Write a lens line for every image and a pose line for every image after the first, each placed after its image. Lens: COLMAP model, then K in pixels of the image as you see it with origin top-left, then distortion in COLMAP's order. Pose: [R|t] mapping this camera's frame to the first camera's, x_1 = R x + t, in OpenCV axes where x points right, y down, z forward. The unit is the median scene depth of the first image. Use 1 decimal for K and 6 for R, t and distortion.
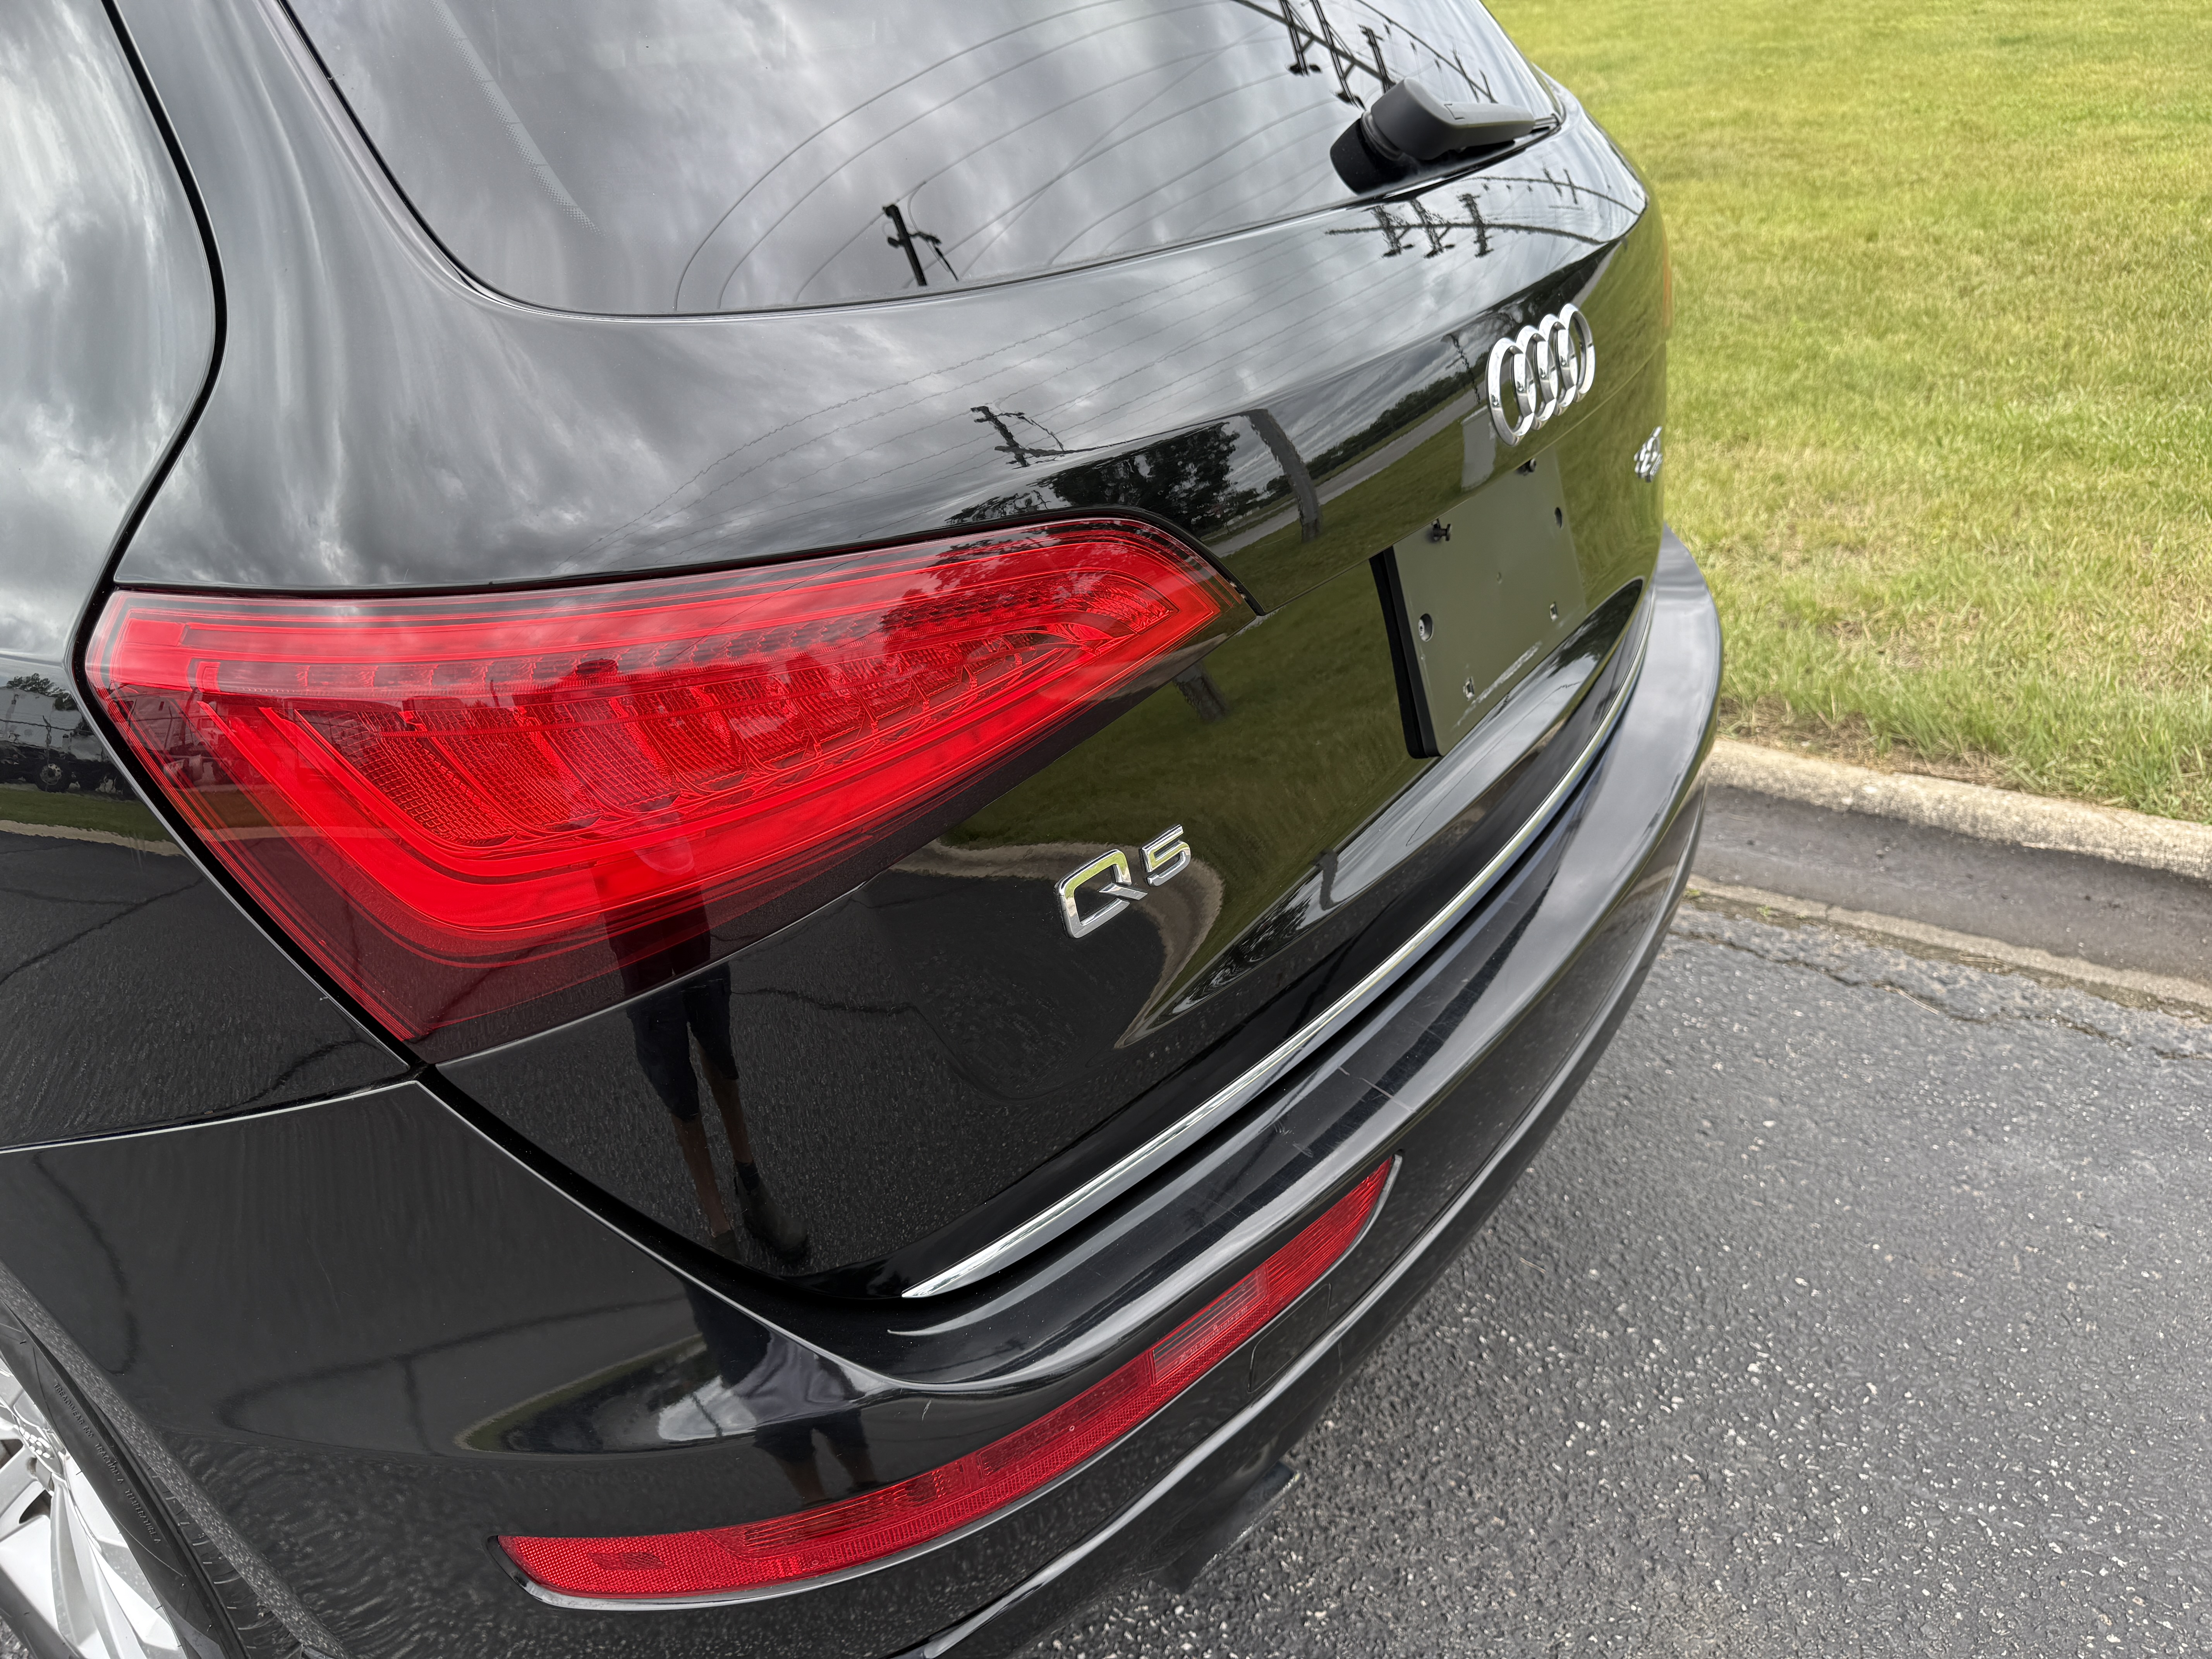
lens RADIAL K [[1560.4, 0, 1106.4], [0, 1560.4, 826.0], [0, 0, 1]] dist [0.017035, -0.021173]
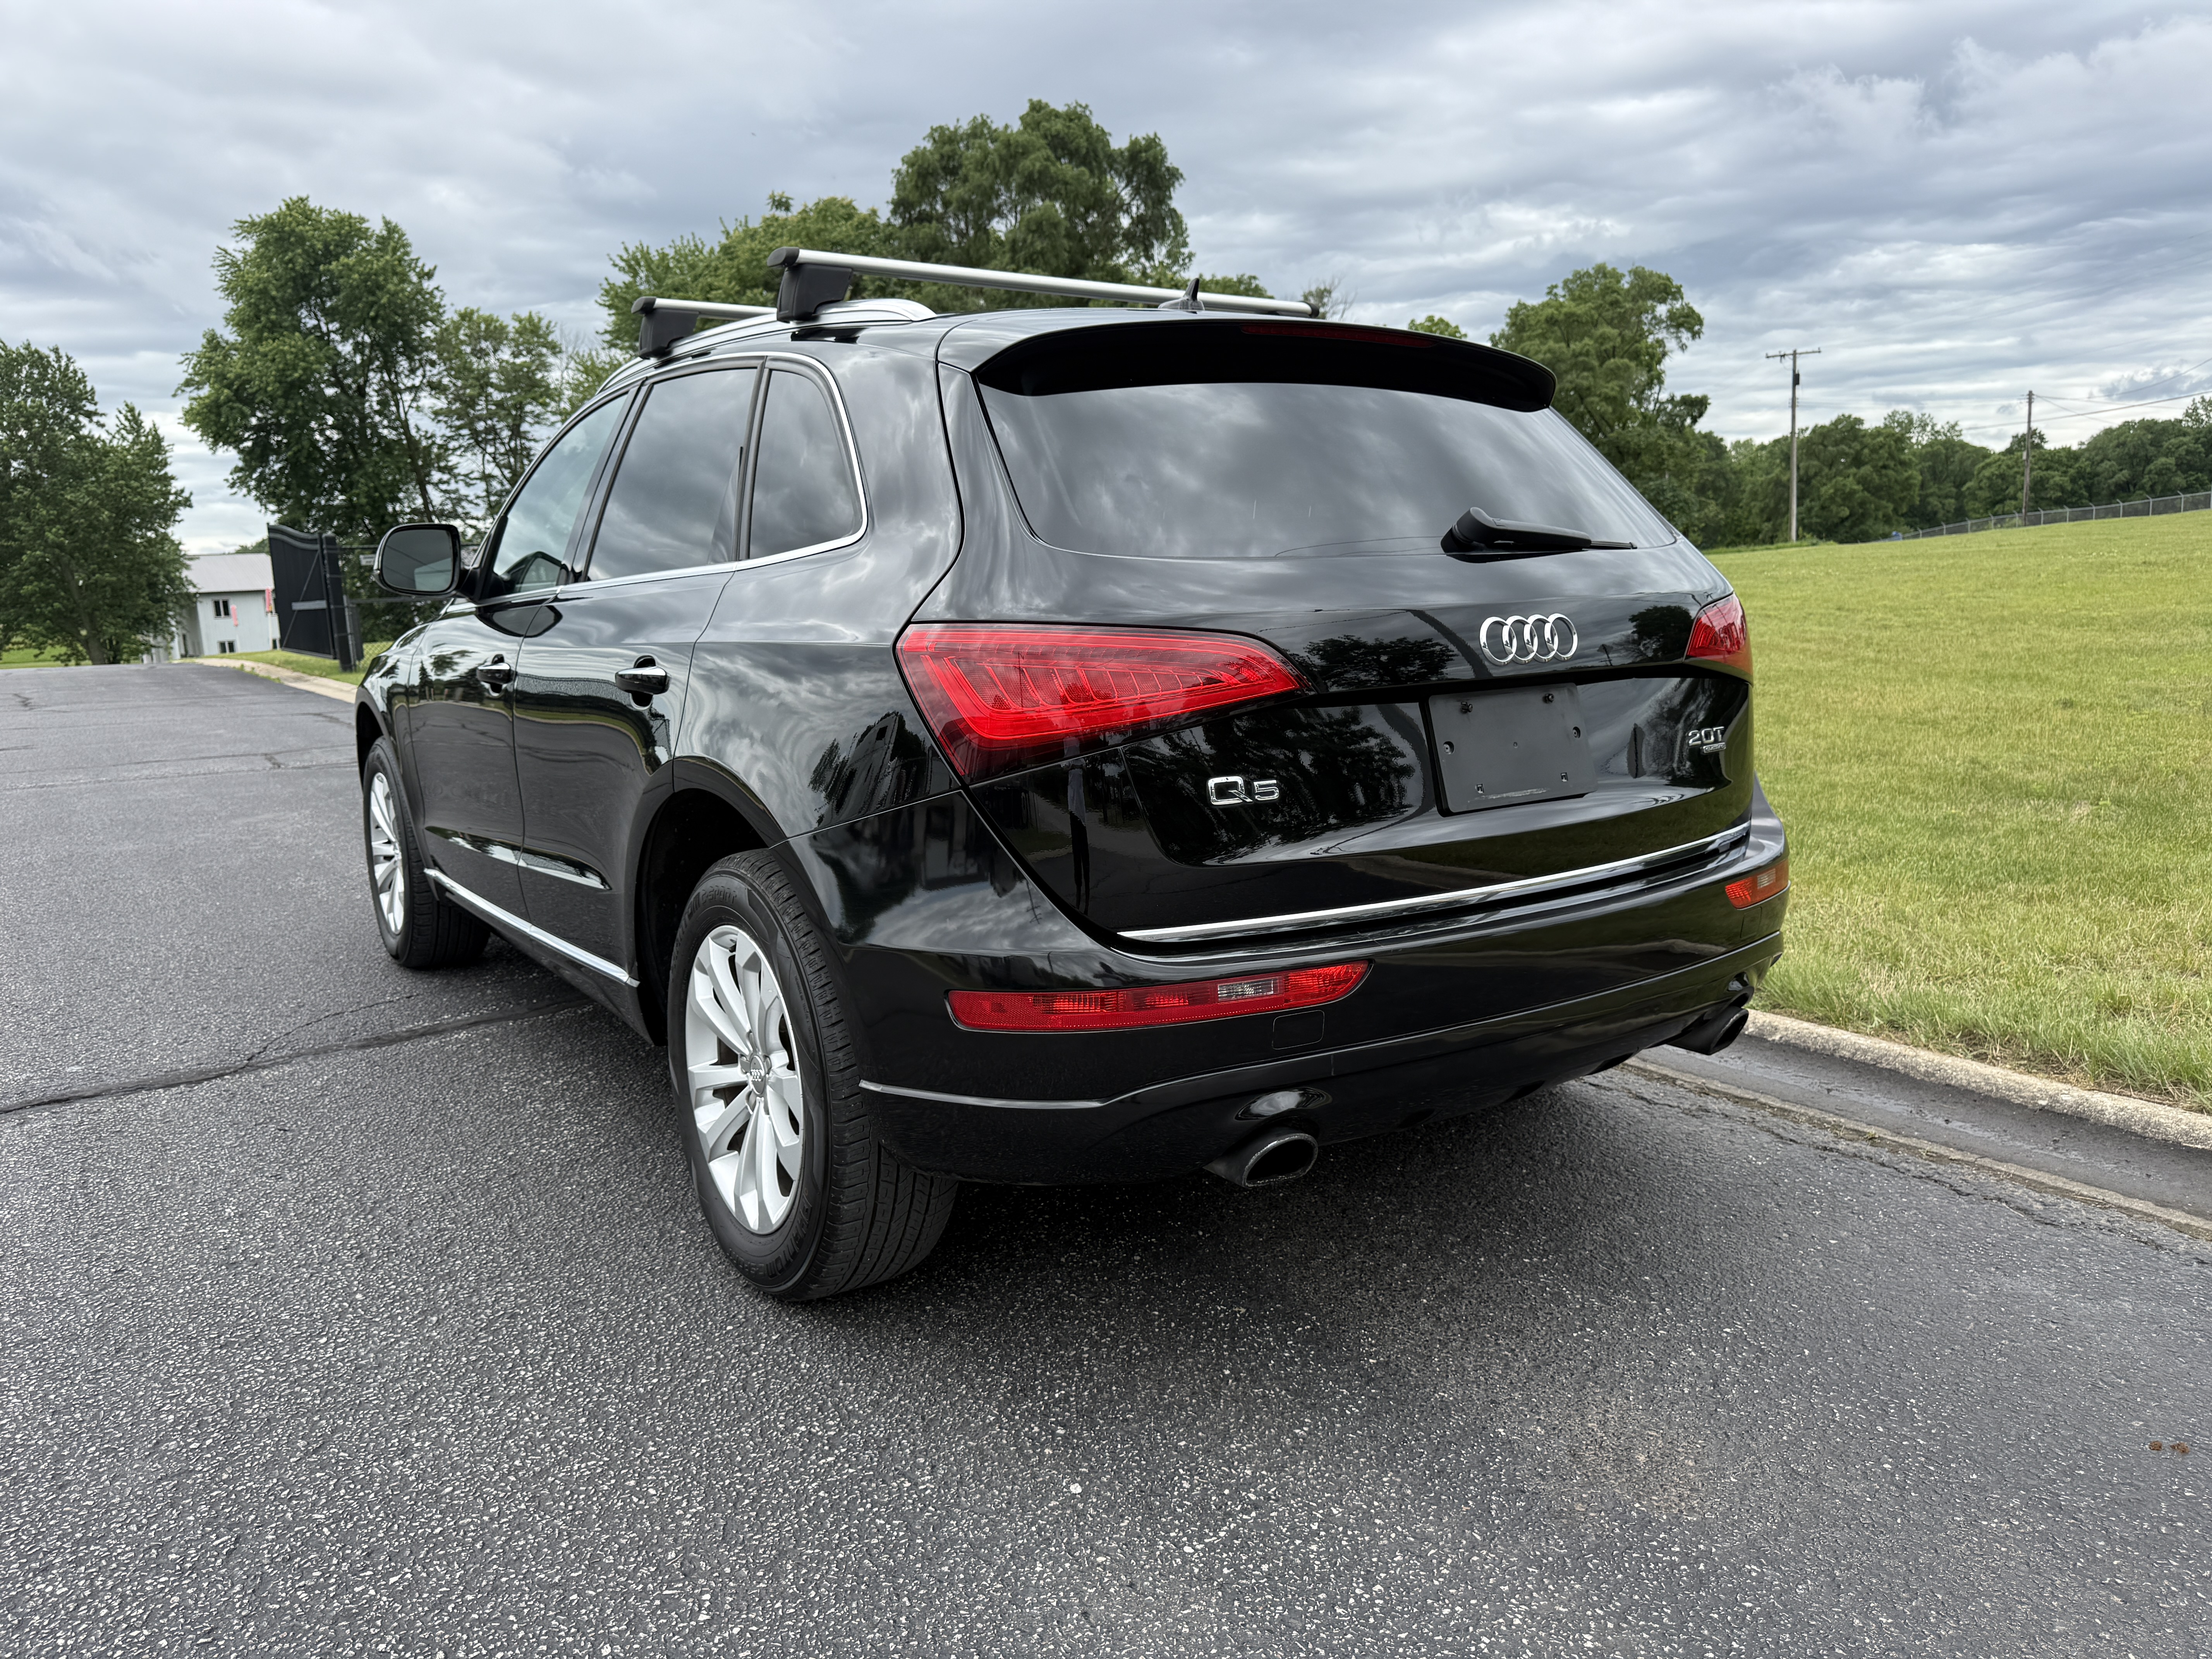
lens RADIAL K [[1560.4, 0, 1106.4], [0, 1560.4, 826.0], [0, 0, 1]] dist [0.017035, -0.021173]
pose [[0.924025, 0.089252, -0.371769, 0.369272], [-0.199690, 0.941866, -0.270209, 0.401998], [0.326040, 0.323918, 0.888130, -0.608588]]
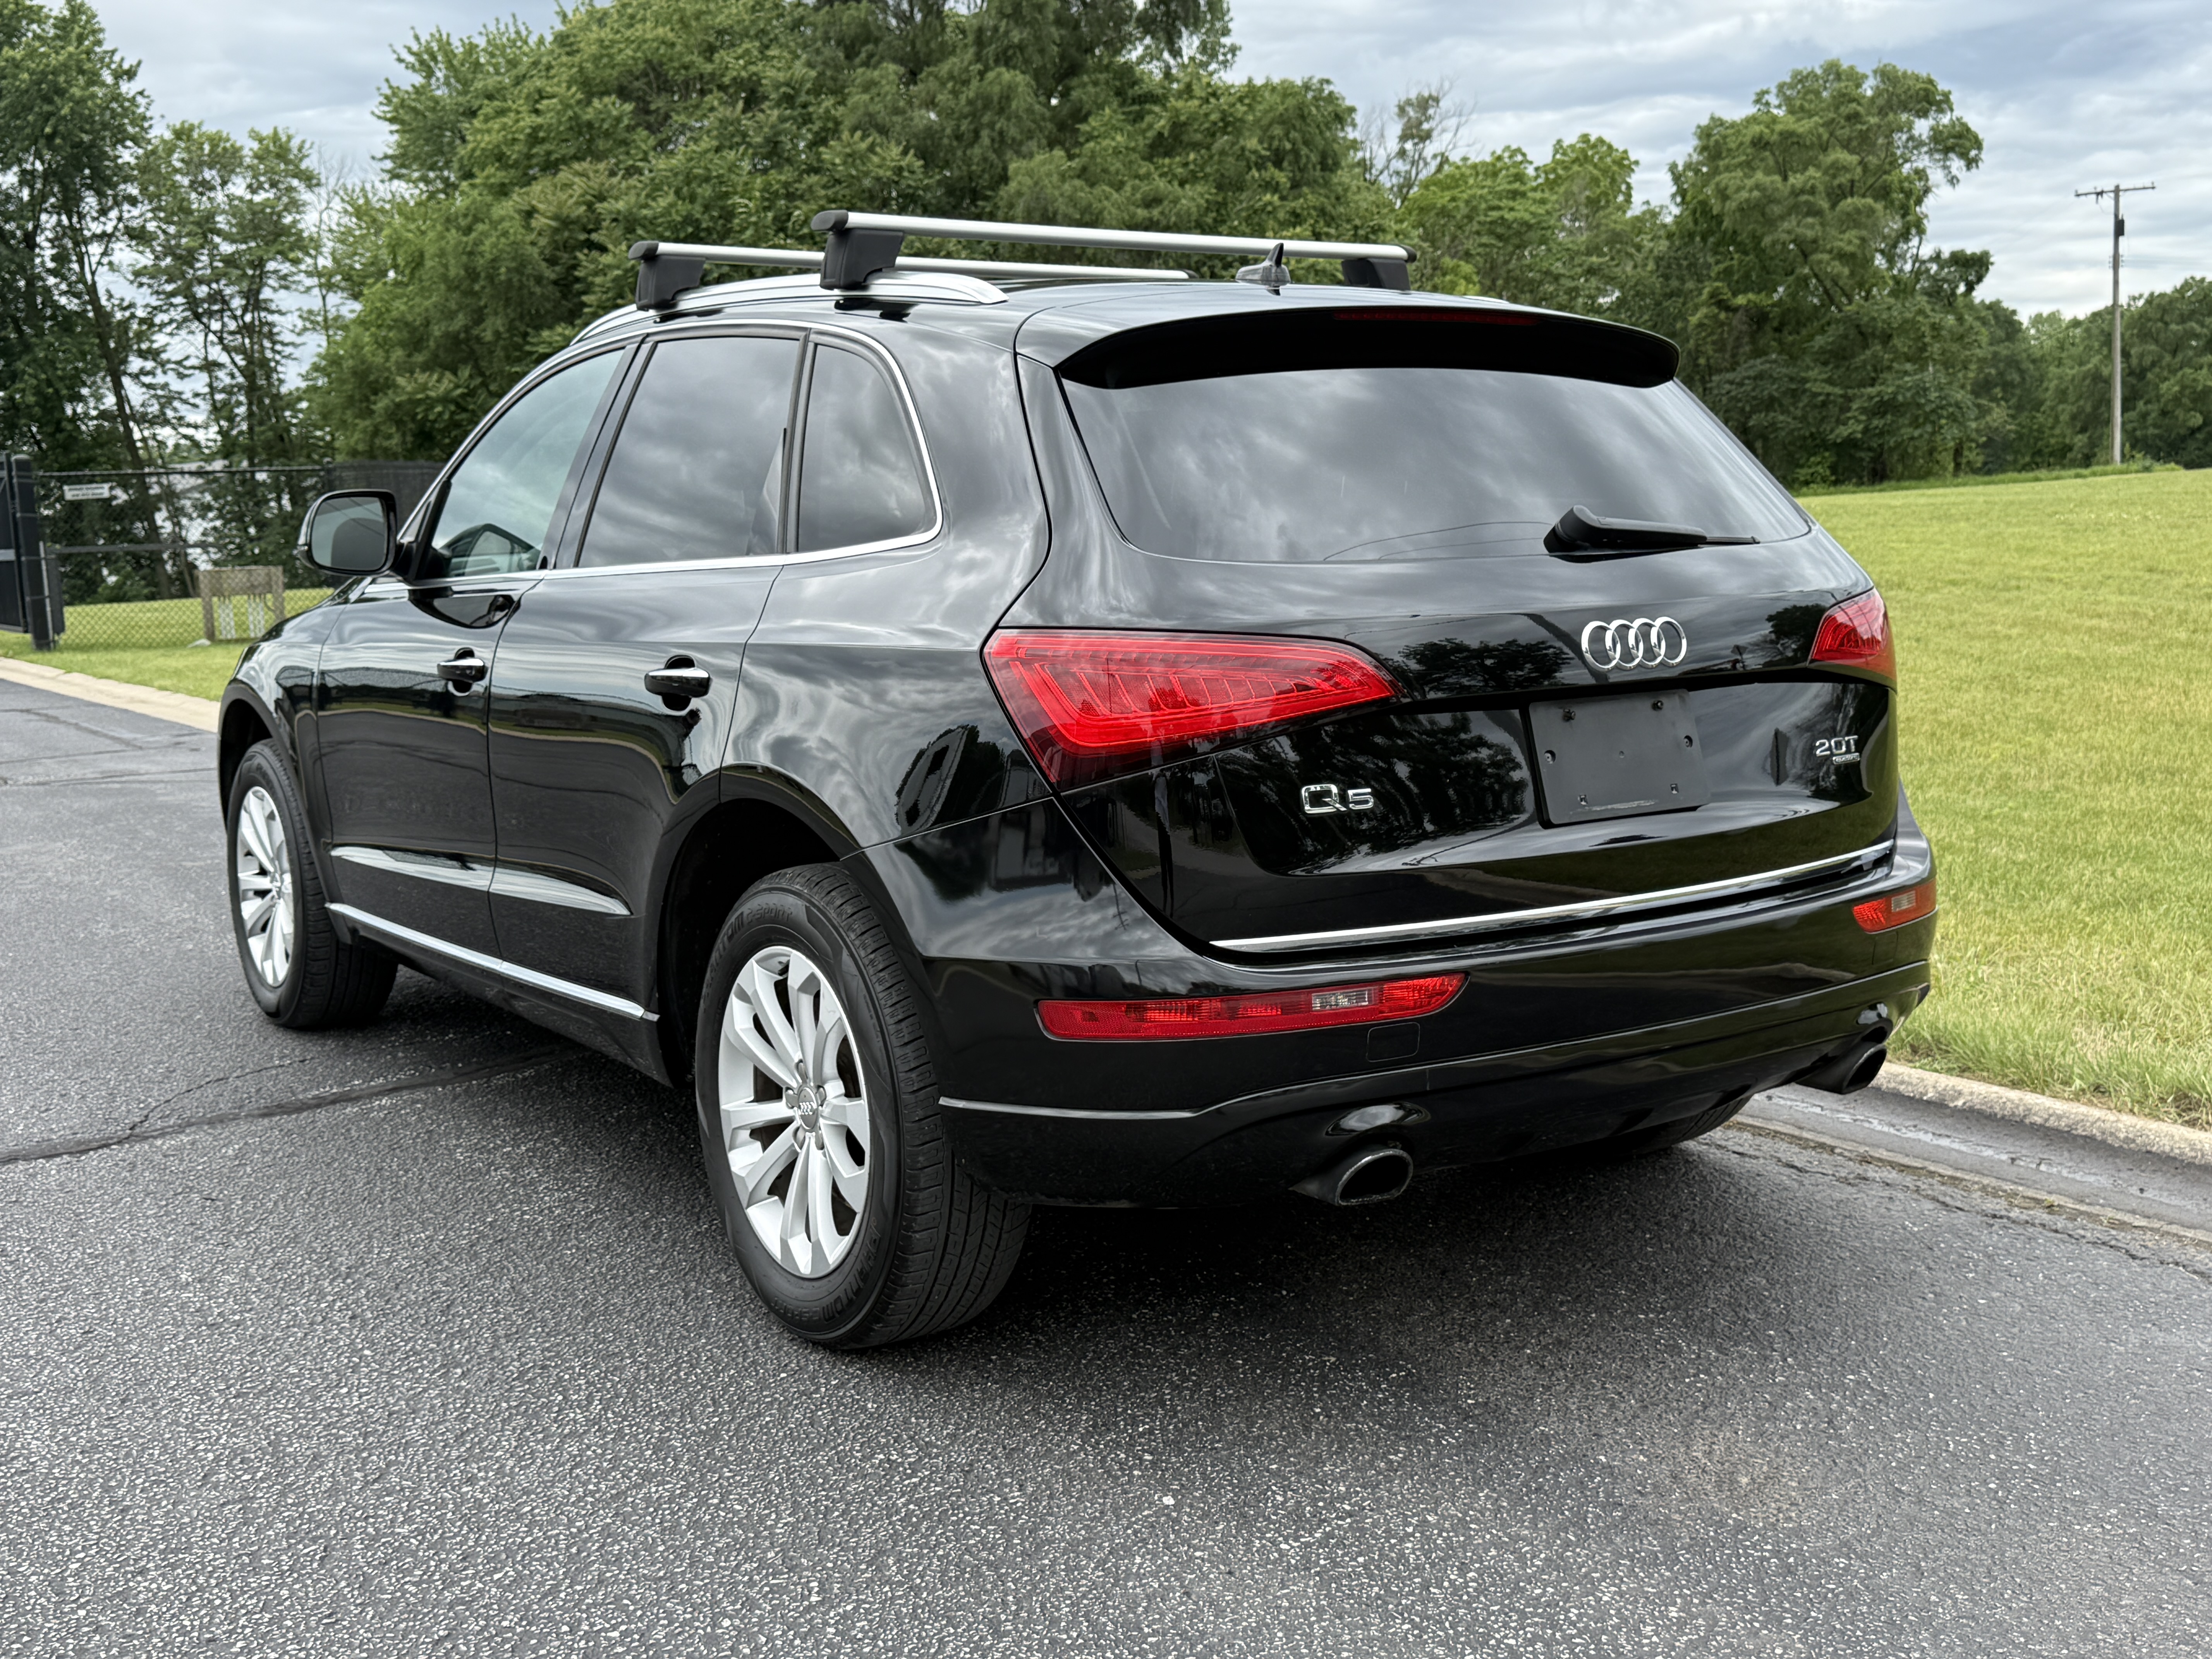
lens RADIAL K [[2279.8, 0, 1096.7], [0, 2279.8, 830.5], [0, 0, 1]] dist [0.170787, -0.376467]
pose [[0.922209, 0.084652, -0.377313, 0.515907], [-0.204036, 0.935383, -0.288838, 0.602142], [0.328481, 0.343355, 0.879891, -1.124767]]
